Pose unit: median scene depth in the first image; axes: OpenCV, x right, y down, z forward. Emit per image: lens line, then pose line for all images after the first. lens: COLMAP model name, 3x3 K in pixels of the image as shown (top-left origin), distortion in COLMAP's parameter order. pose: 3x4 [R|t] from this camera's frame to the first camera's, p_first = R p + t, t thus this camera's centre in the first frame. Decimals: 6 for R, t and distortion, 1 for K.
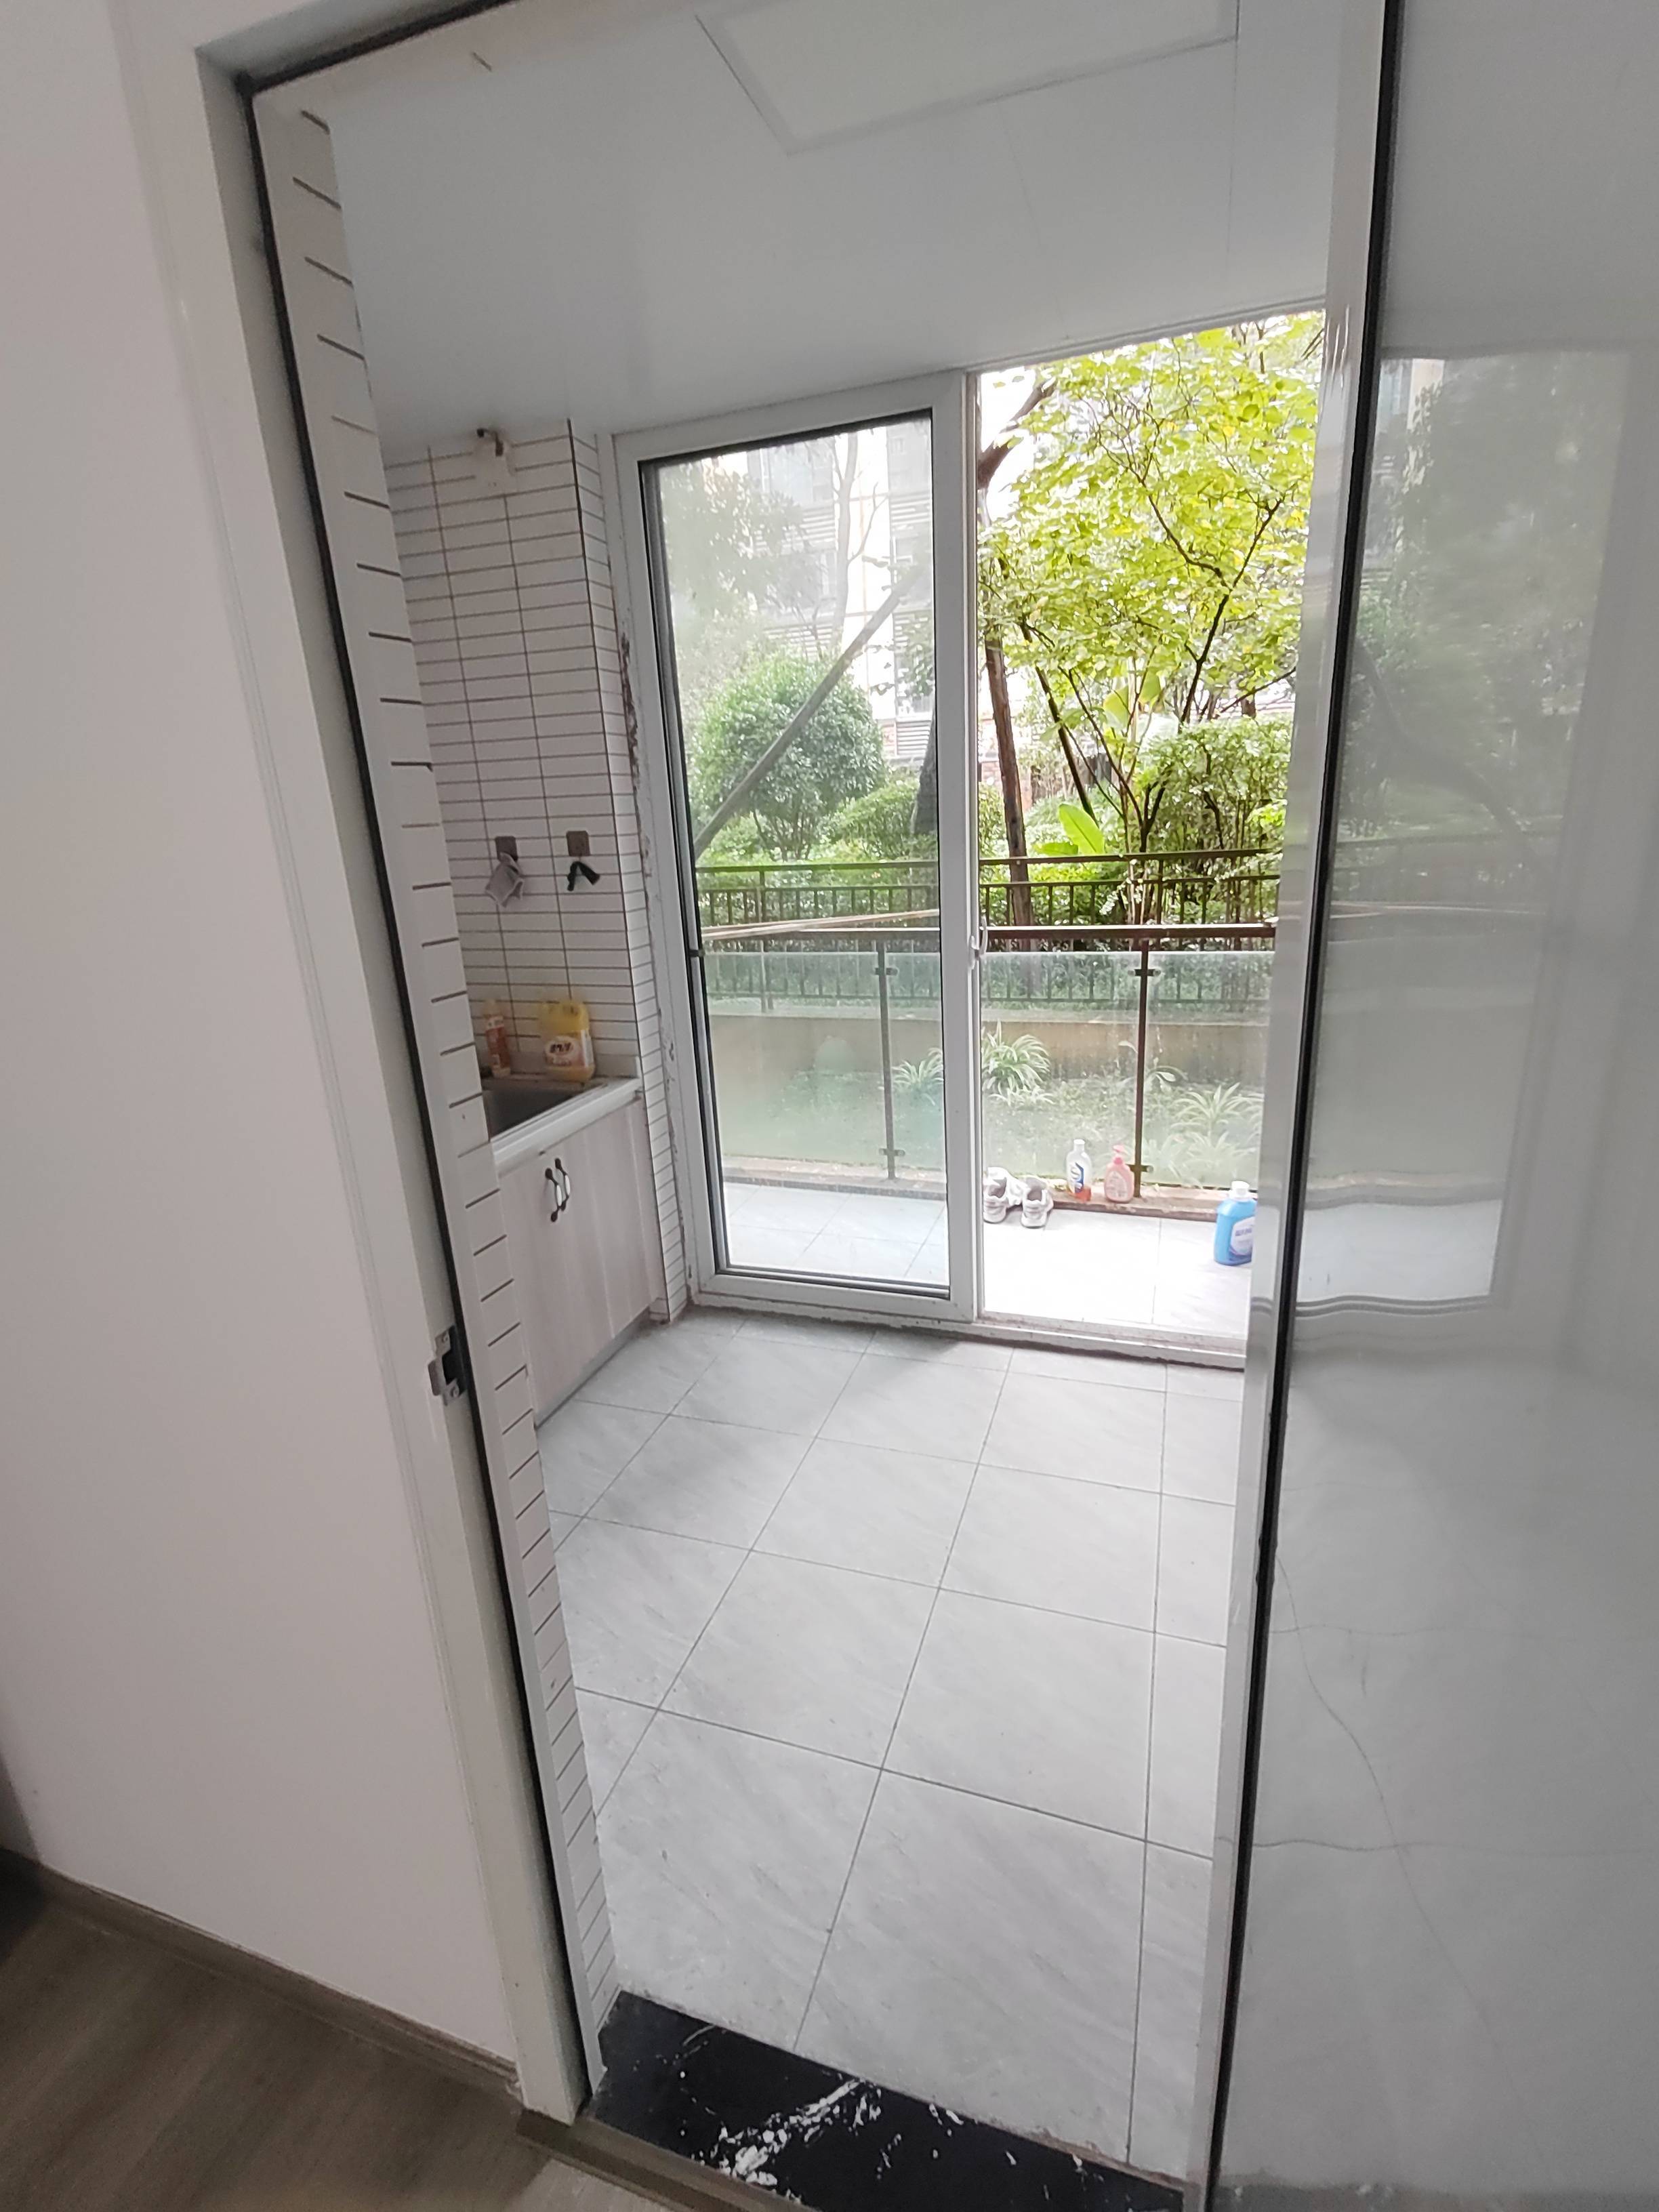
lens RADIAL K [[1016.0, 0, 829.5], [0, 1016.0, 1106.0], [0, 0, 1]] dist [0.014997, 0.000180]
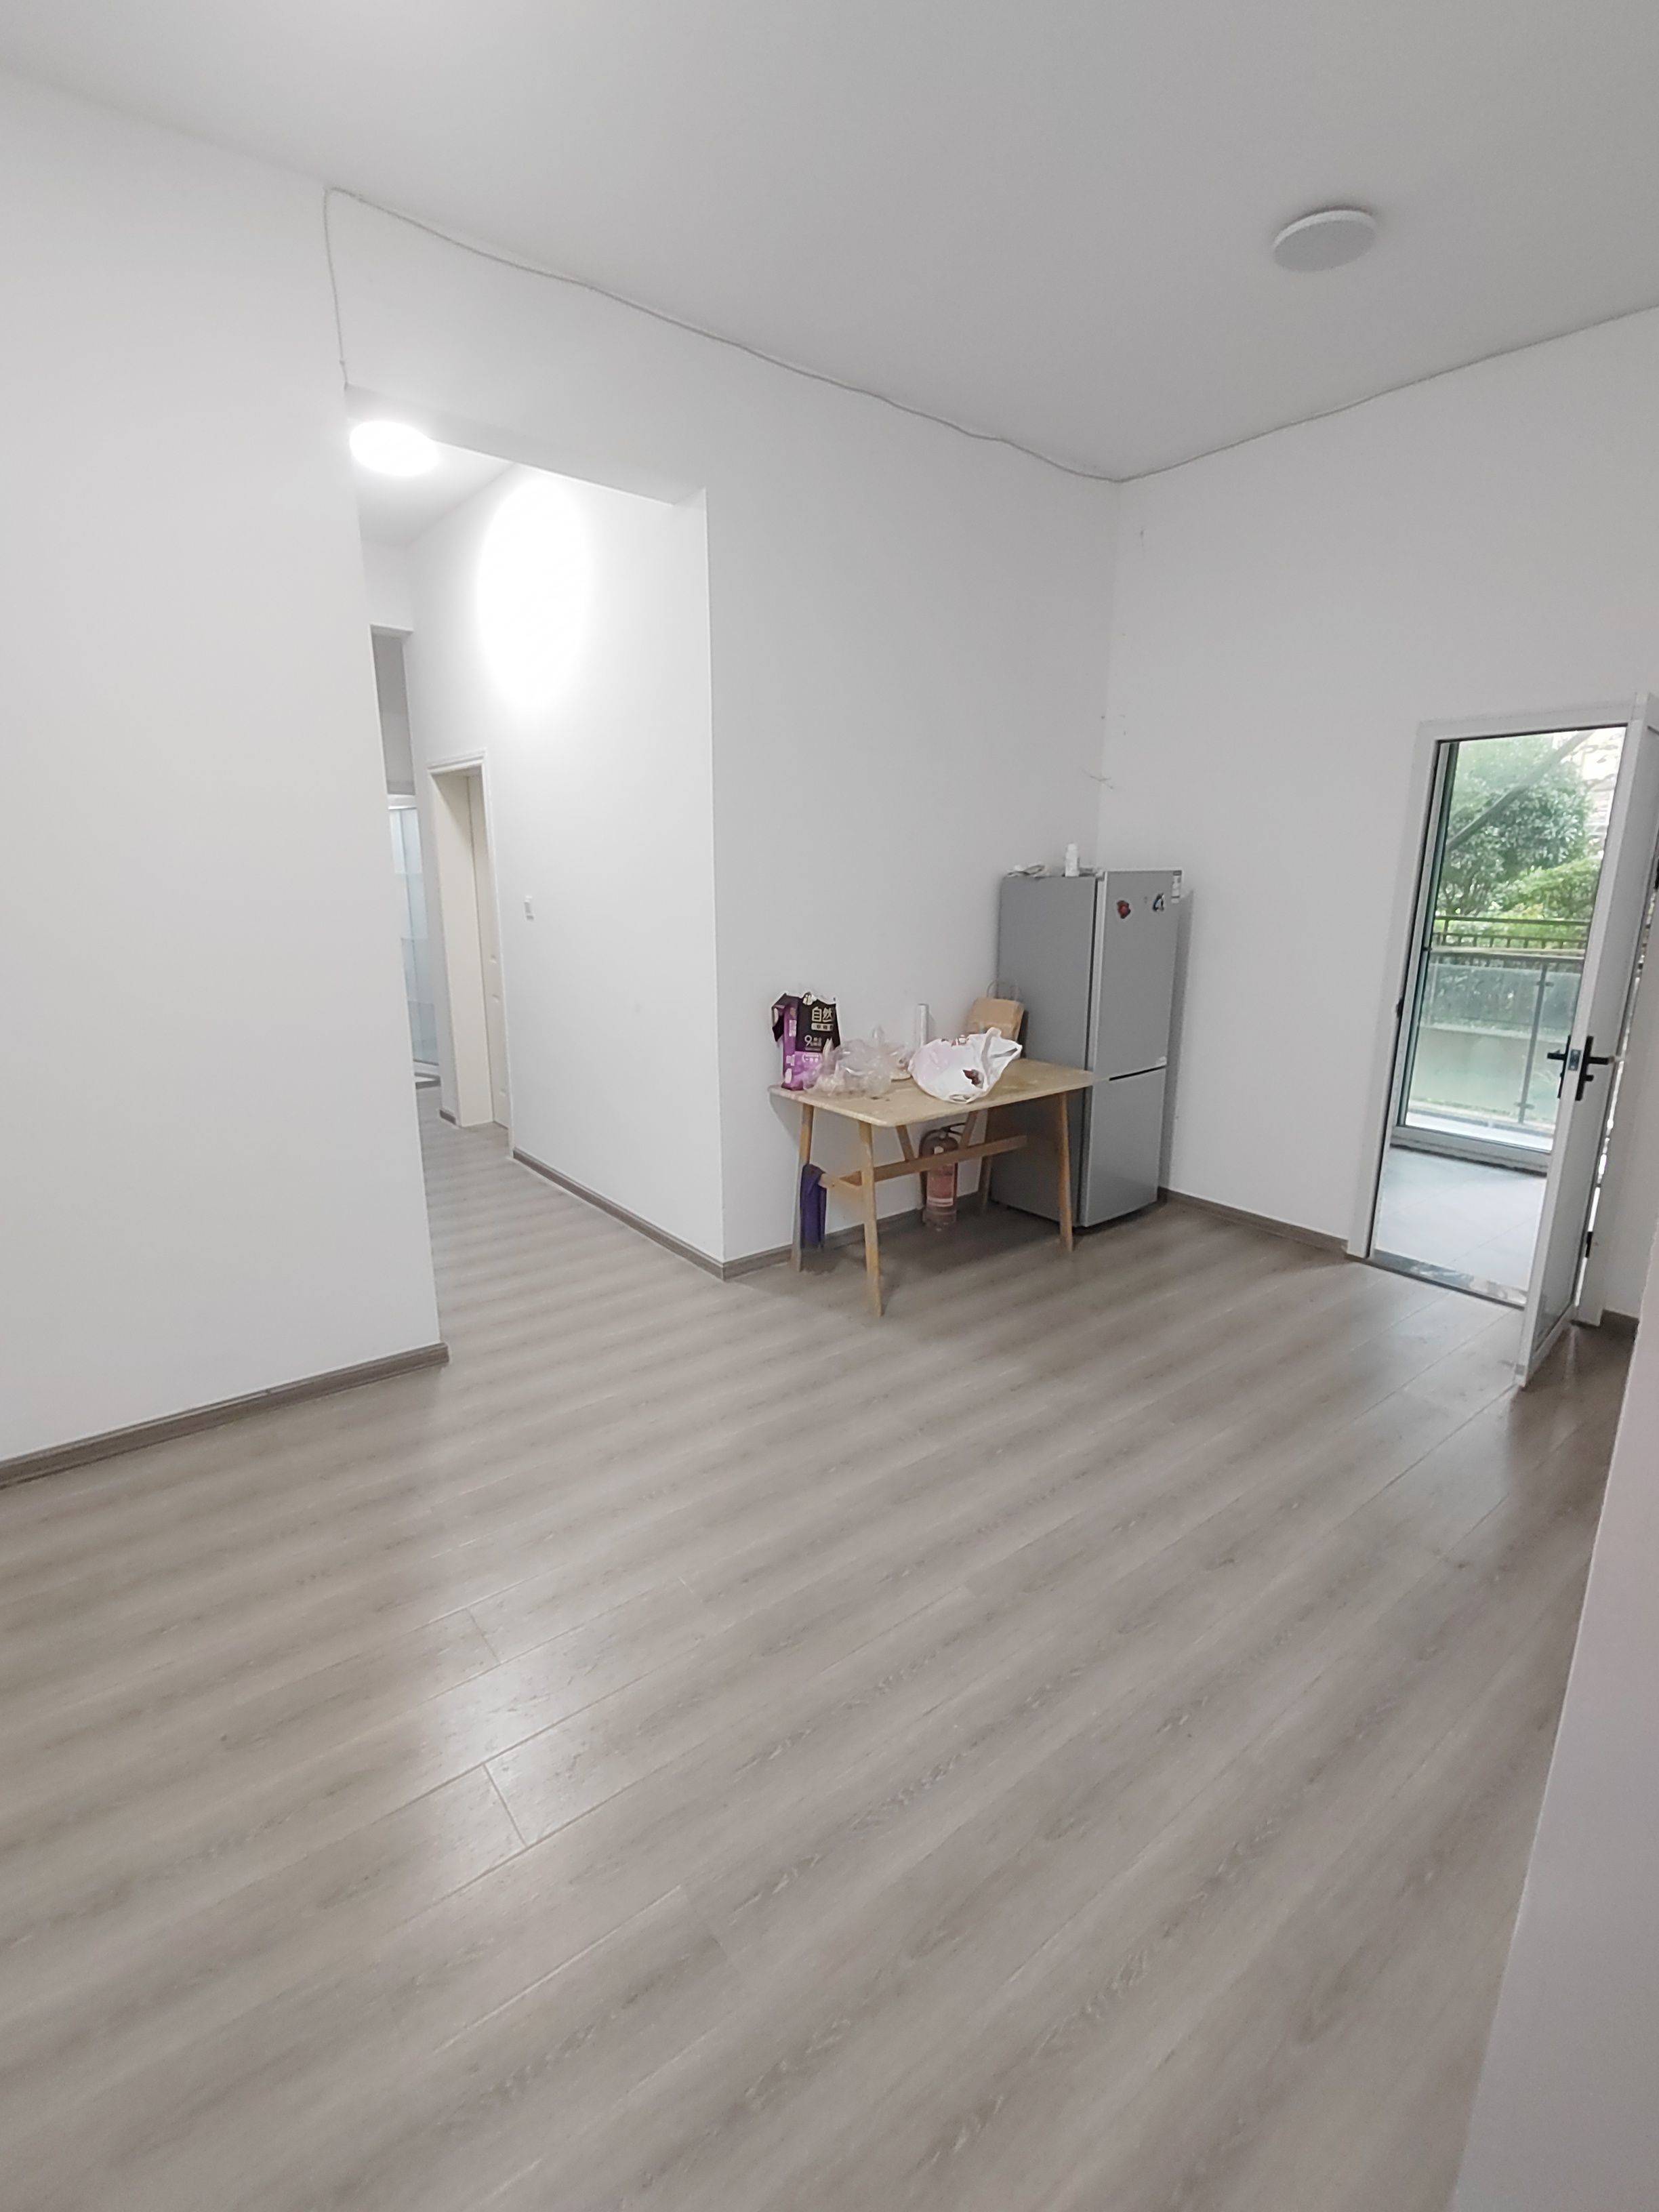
lens RADIAL K [[1016.0, 0, 829.5], [0, 1016.0, 1106.0], [0, 0, 1]] dist [0.014997, 0.000180]
pose [[0.840807, 0.182261, -0.509730, -0.009080], [-0.201338, 0.979355, 0.018071, 0.057961], [0.502501, 0.087434, 0.860144, -0.228112]]
